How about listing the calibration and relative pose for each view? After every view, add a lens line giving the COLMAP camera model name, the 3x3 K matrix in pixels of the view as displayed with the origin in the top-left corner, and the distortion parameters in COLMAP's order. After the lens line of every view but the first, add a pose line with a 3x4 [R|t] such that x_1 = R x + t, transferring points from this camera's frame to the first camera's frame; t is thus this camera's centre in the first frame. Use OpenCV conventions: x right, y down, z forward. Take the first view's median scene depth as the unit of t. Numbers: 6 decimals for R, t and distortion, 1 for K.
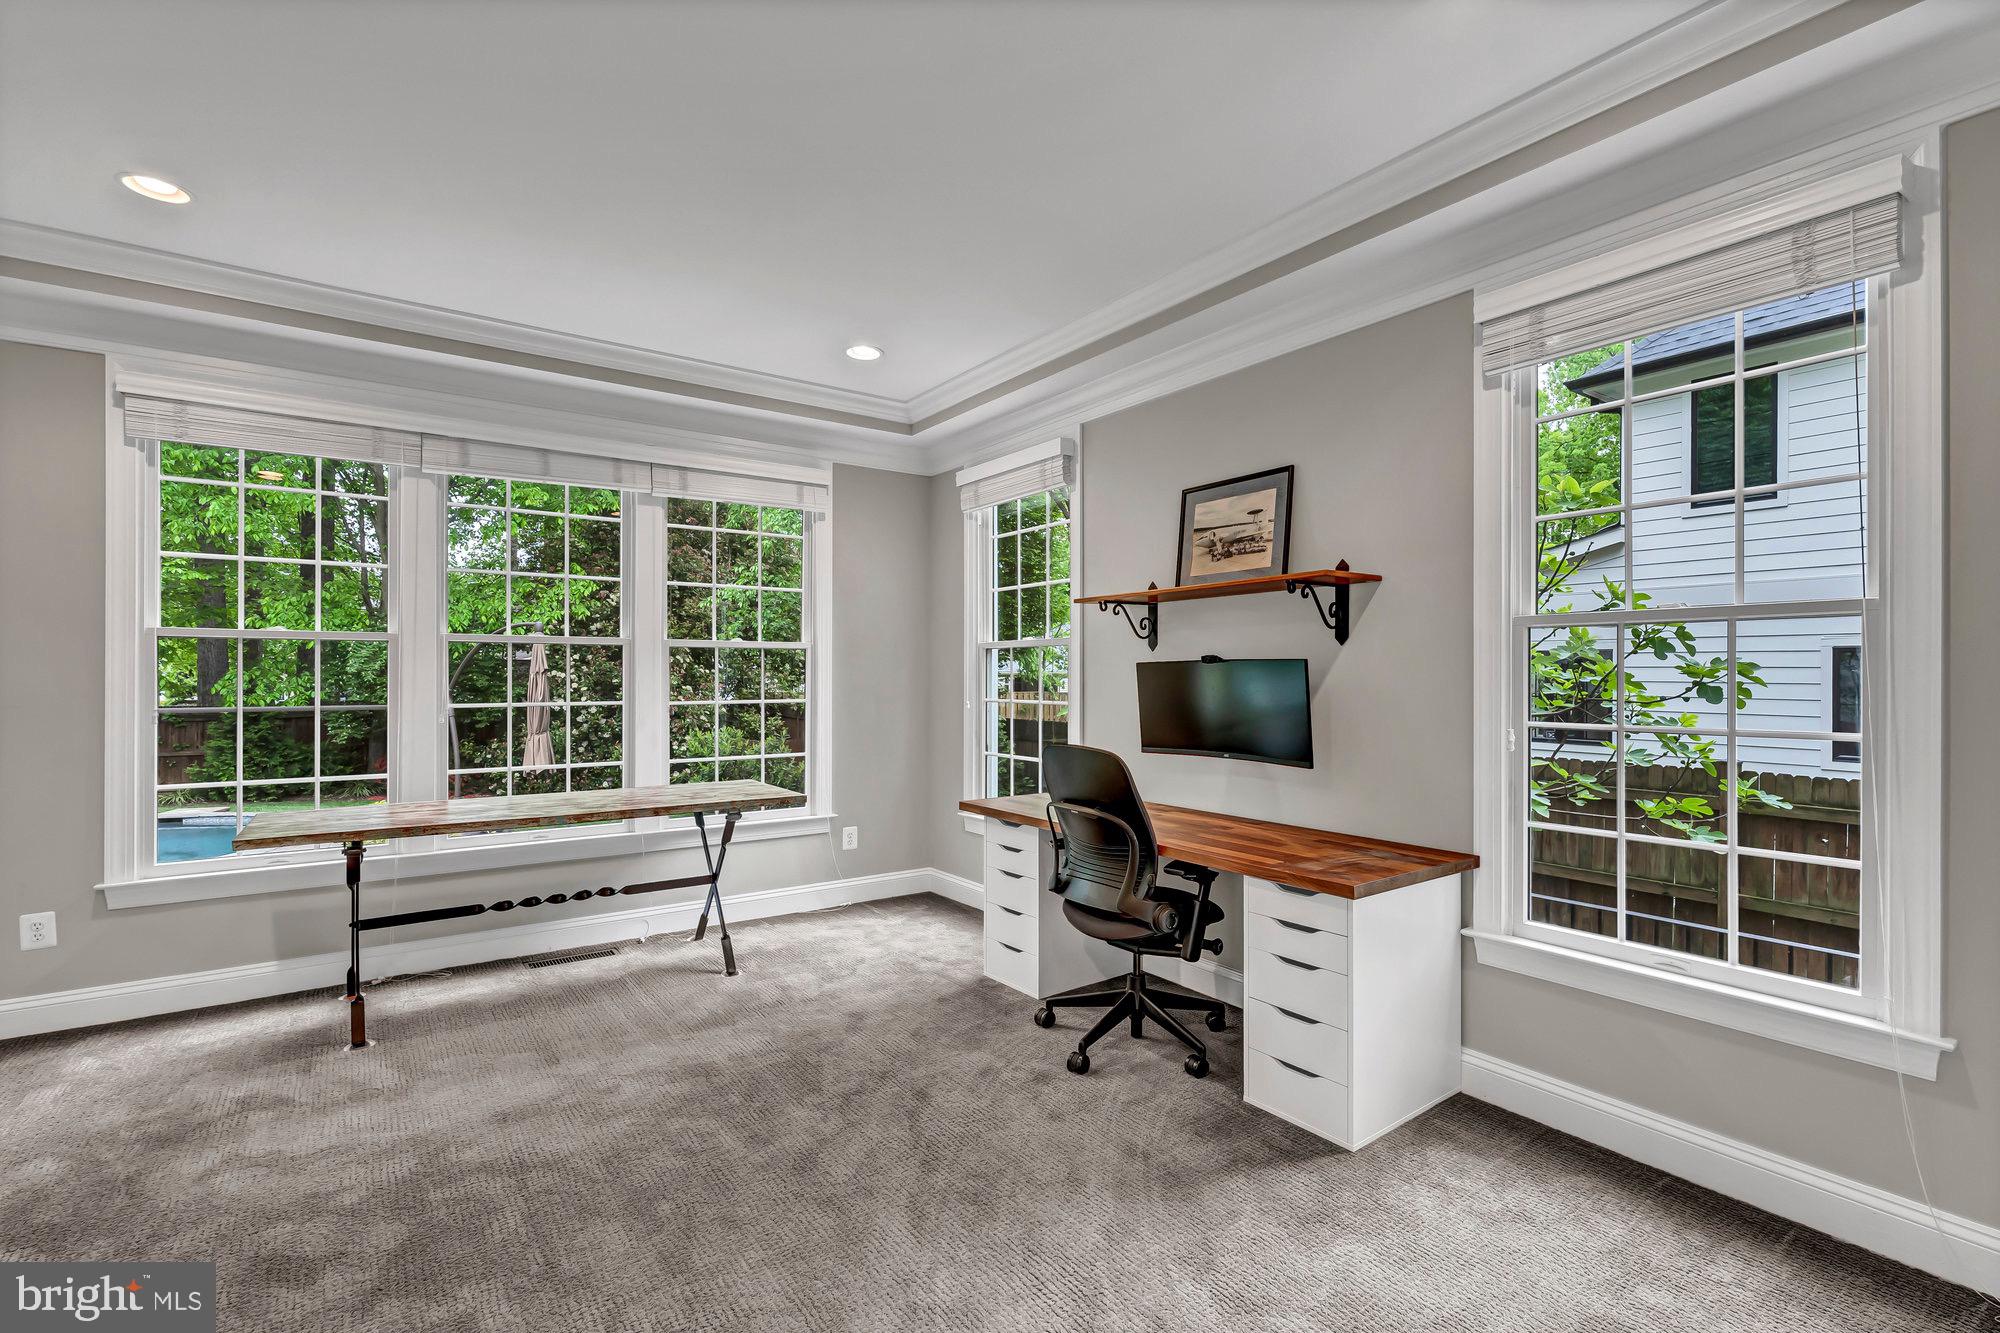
lens RADIAL K [[898.6, 0, 1000.0], [0, 898.6, 666.5], [0, 0, 1]] dist [-0.002438, 0.000094]
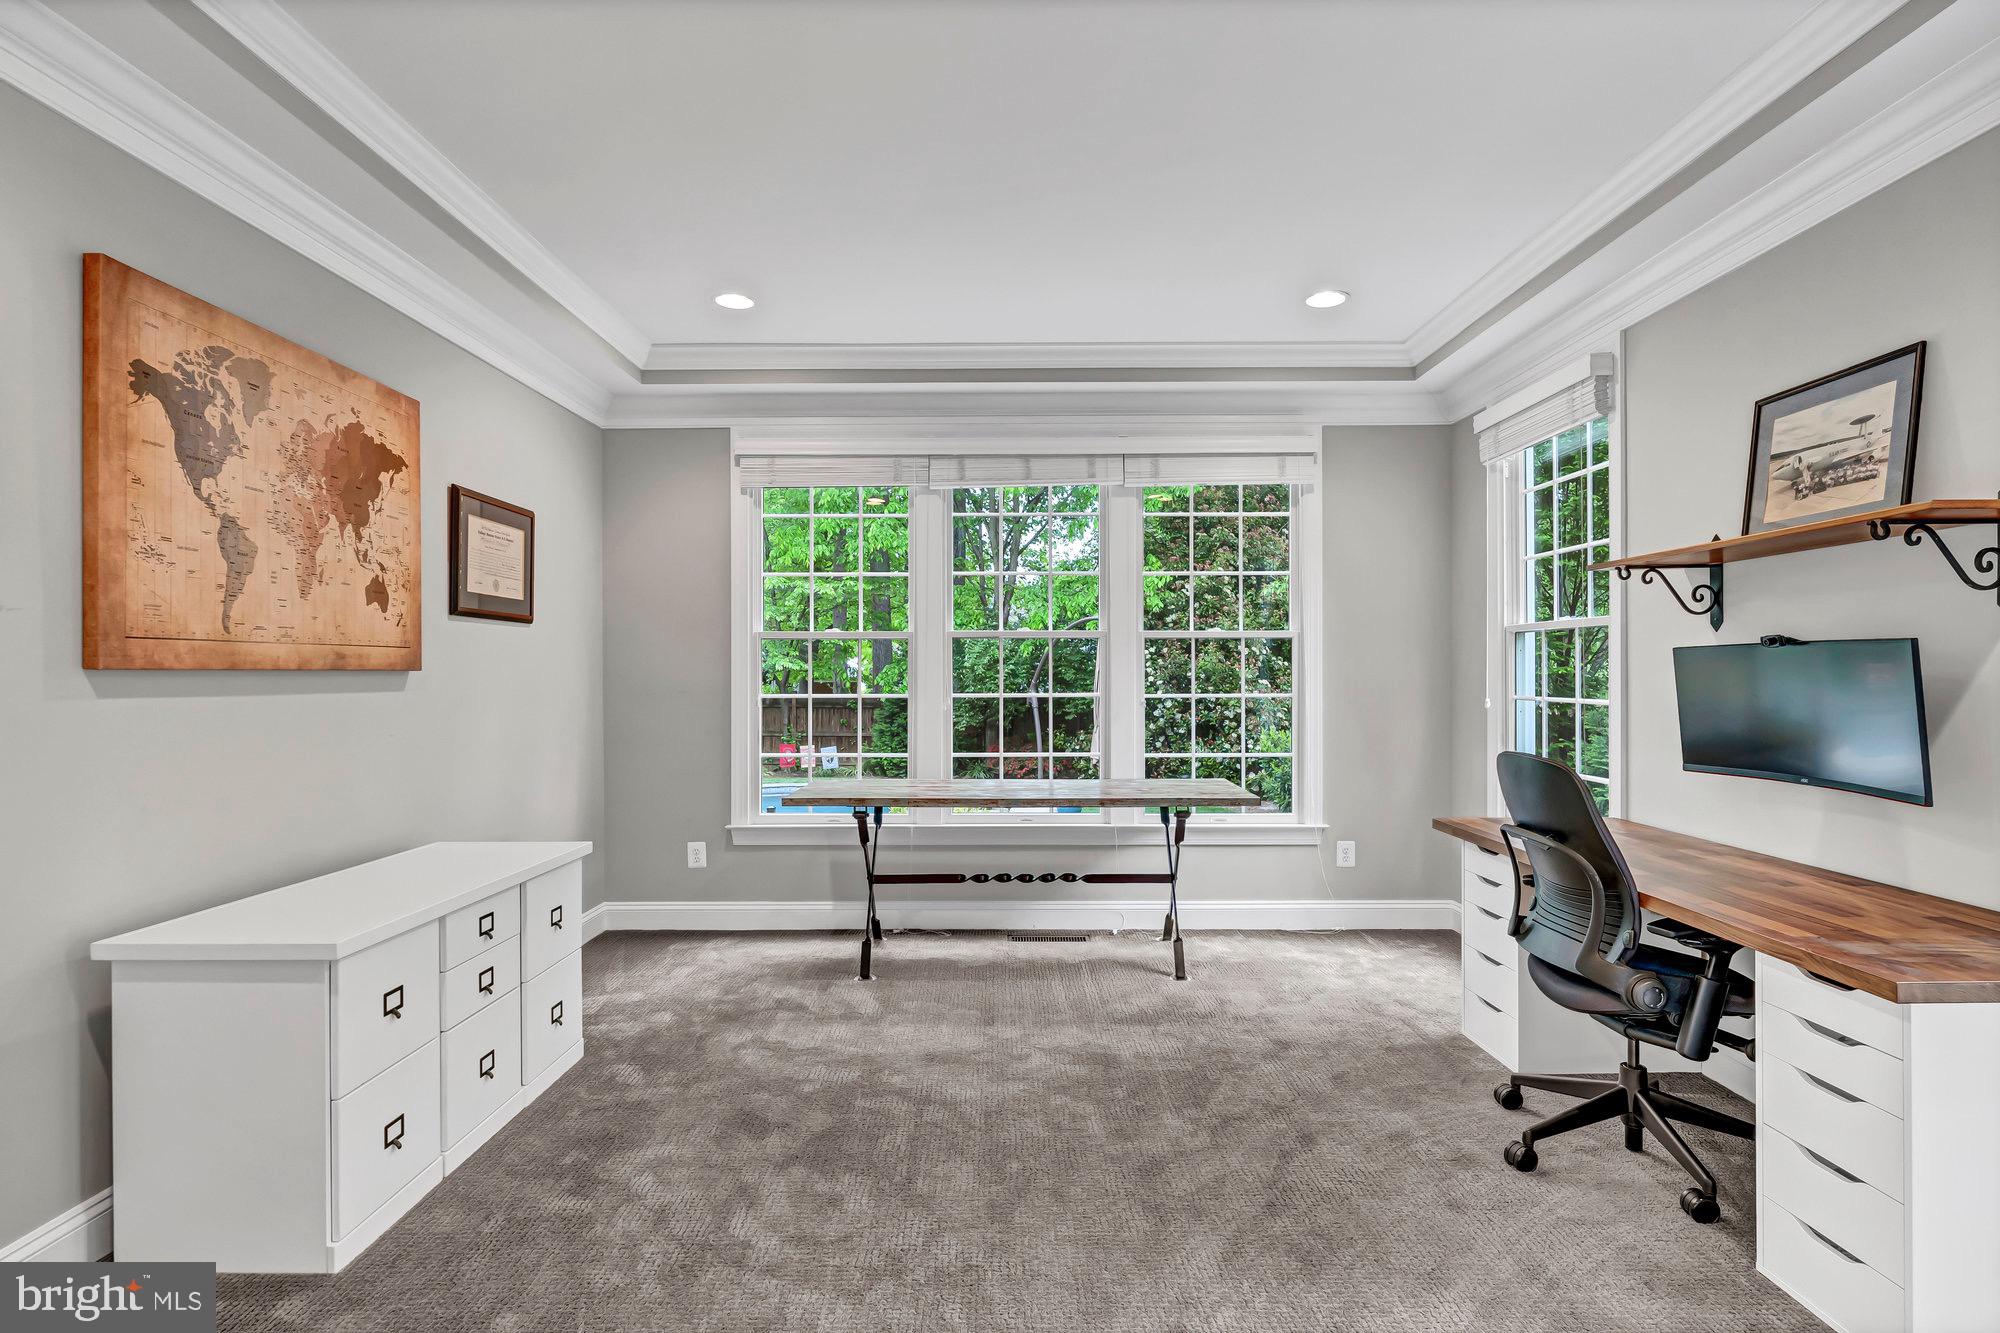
lens RADIAL K [[1015.2, 0, 1000.0], [0, 1015.2, 666.5], [0, 0, 1]] dist [-0.001534, -0.000027]
pose [[0.811355, -0.004509, -0.584536, 0.199122], [0.009115, 0.999946, 0.004939, 0.001867], [0.584482, -0.009335, 0.811353, 0.010423]]
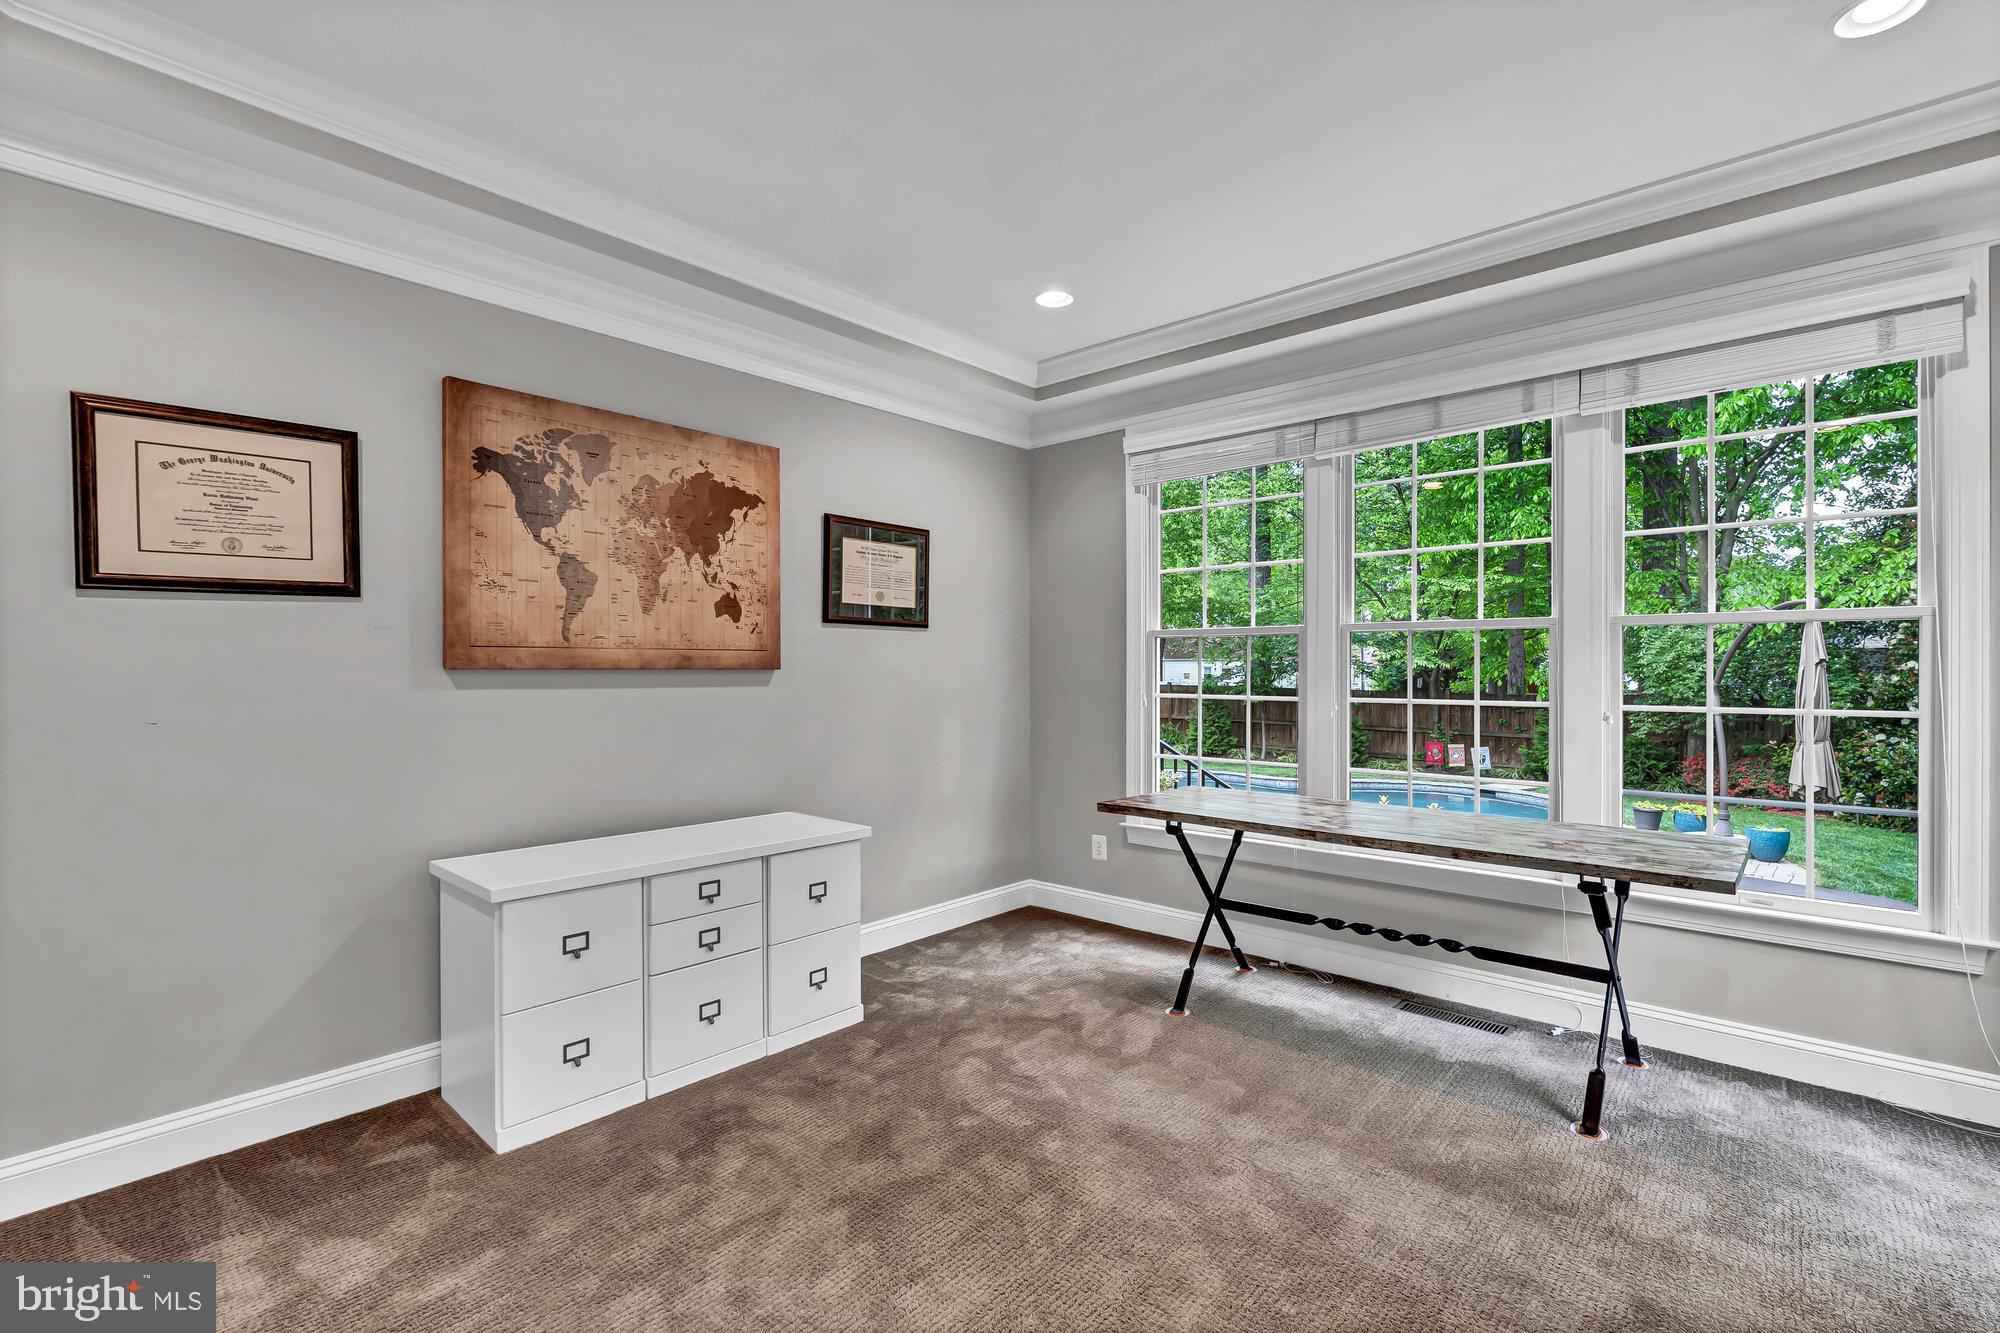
lens RADIAL K [[898.6, 0, 1000.0], [0, 898.6, 666.5], [0, 0, 1]] dist [-0.002438, 0.000094]
pose [[0.222460, -0.001754, -0.974940, 0.258959], [0.011070, 0.999938, 0.000727, 0.004244], [0.974879, -0.010954, 0.222466, 0.494612]]
